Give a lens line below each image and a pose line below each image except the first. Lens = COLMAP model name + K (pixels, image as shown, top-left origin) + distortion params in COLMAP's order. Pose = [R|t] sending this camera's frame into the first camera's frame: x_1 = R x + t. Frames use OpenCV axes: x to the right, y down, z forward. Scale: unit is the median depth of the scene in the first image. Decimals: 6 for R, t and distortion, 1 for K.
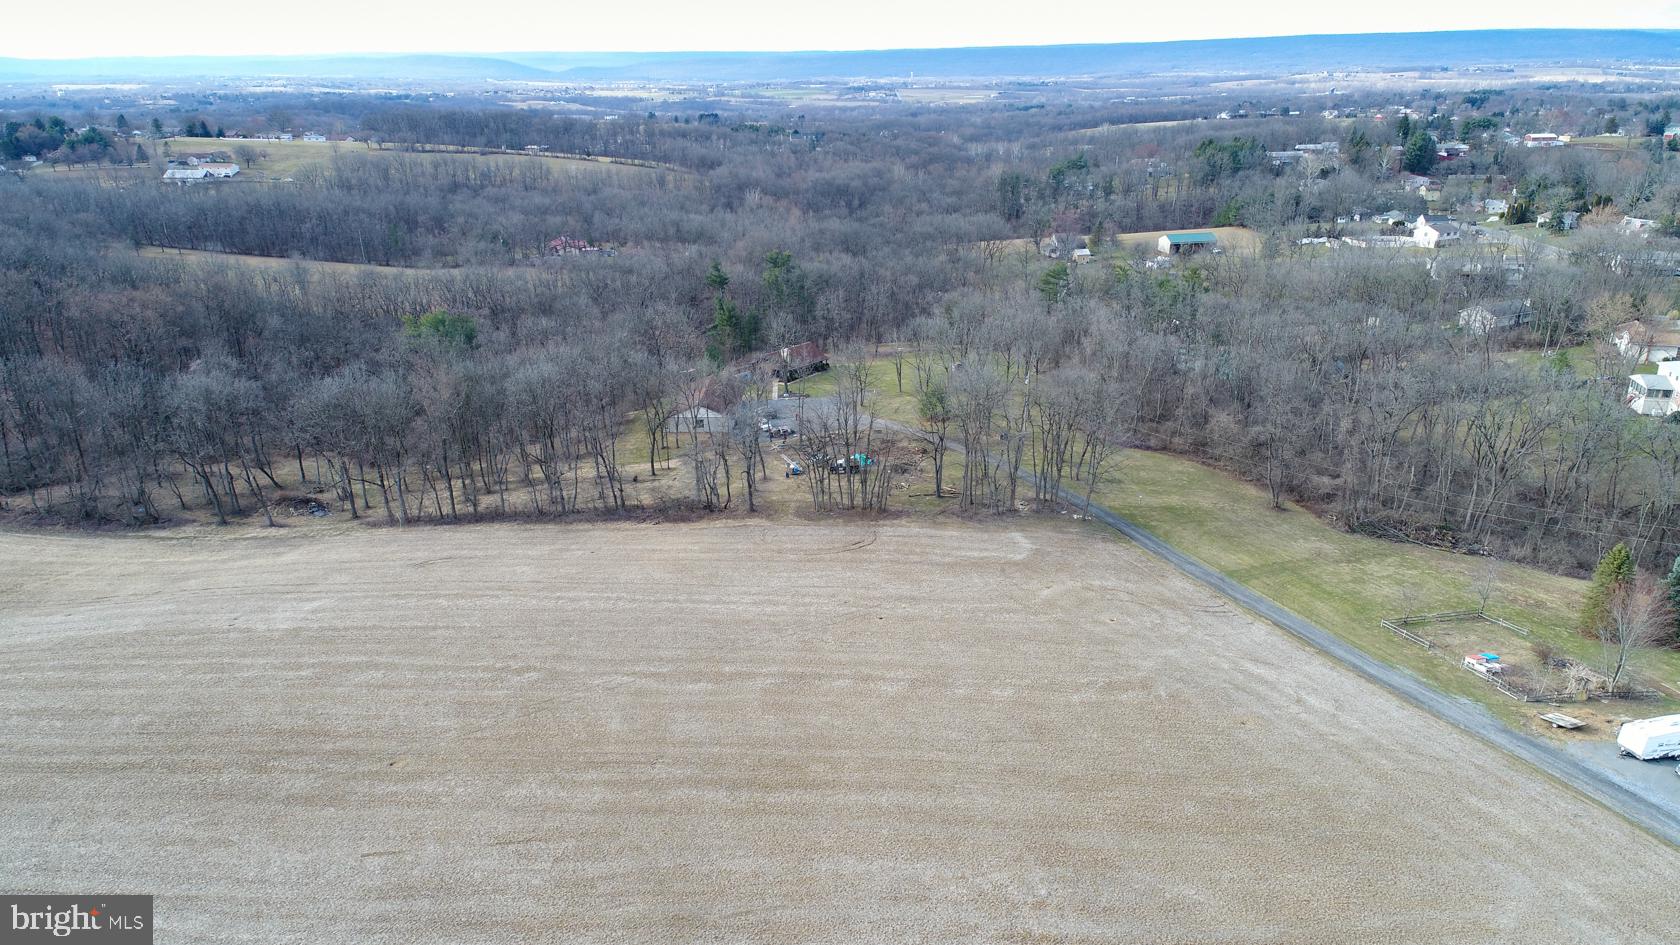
lens RADIAL K [[1084.7, 0, 840.0], [0, 1084.7, 472.5], [0, 0, 1]] dist [0.174477, -0.165244]
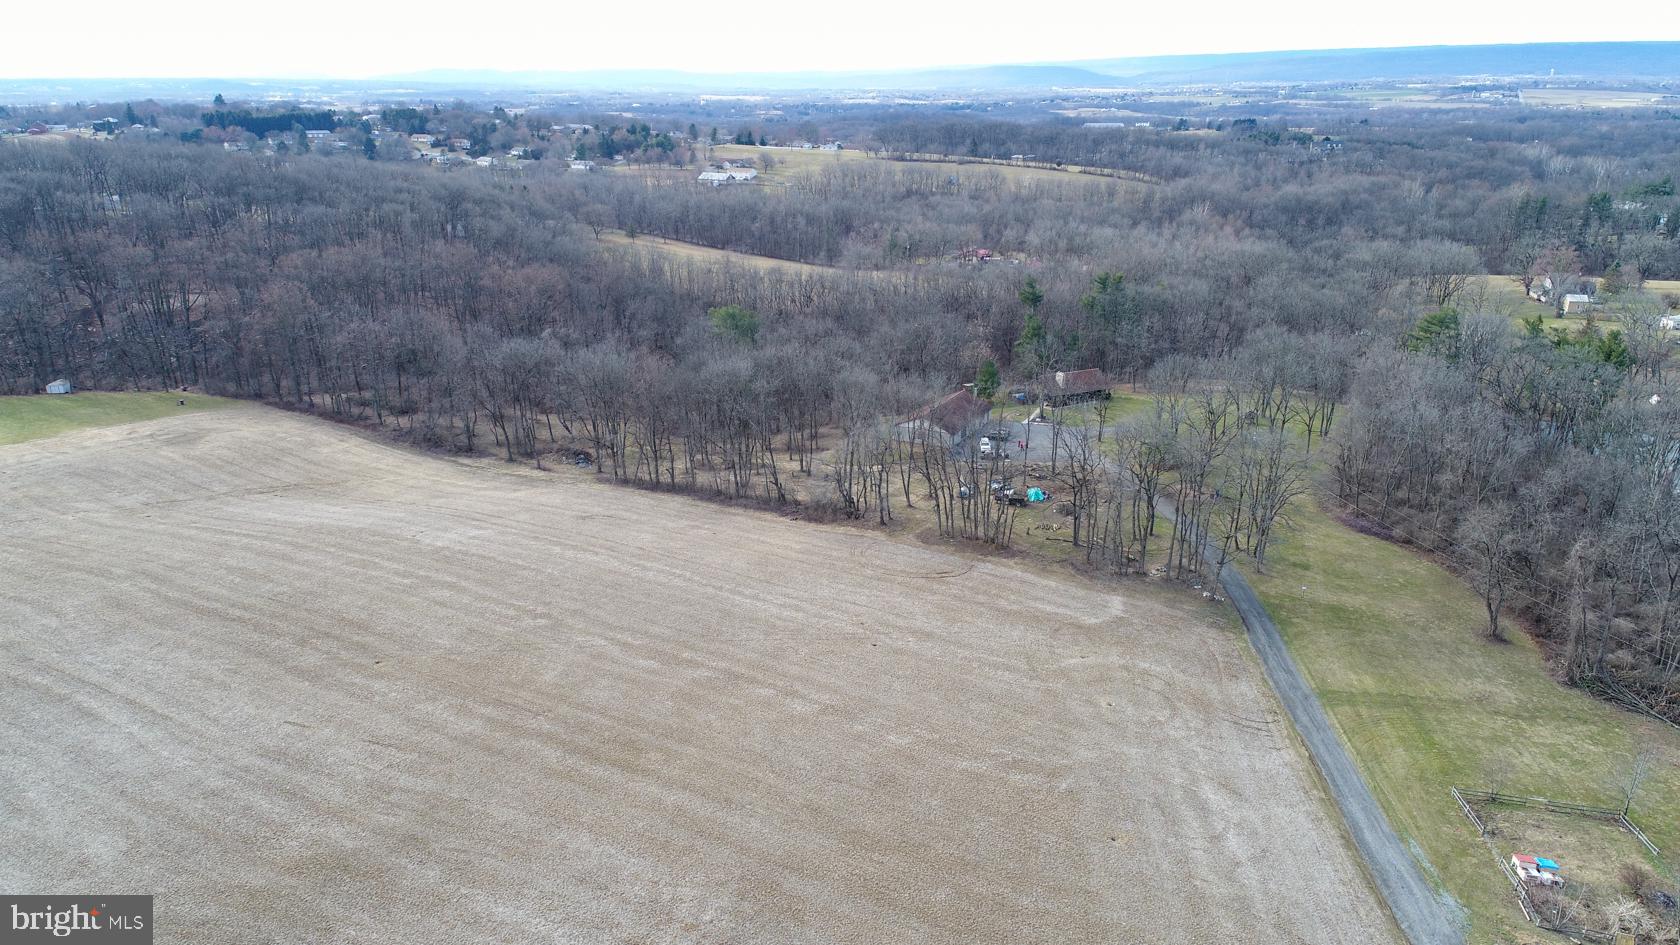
lens RADIAL K [[1084.7, 0, 840.0], [0, 1084.7, 472.5], [0, 0, 1]] dist [0.174477, -0.165244]
pose [[0.892814, 0.154819, -0.422983, 0.262782], [-0.156834, 0.987161, 0.030279, -0.031703], [0.422240, 0.039305, 0.905631, 0.041043]]
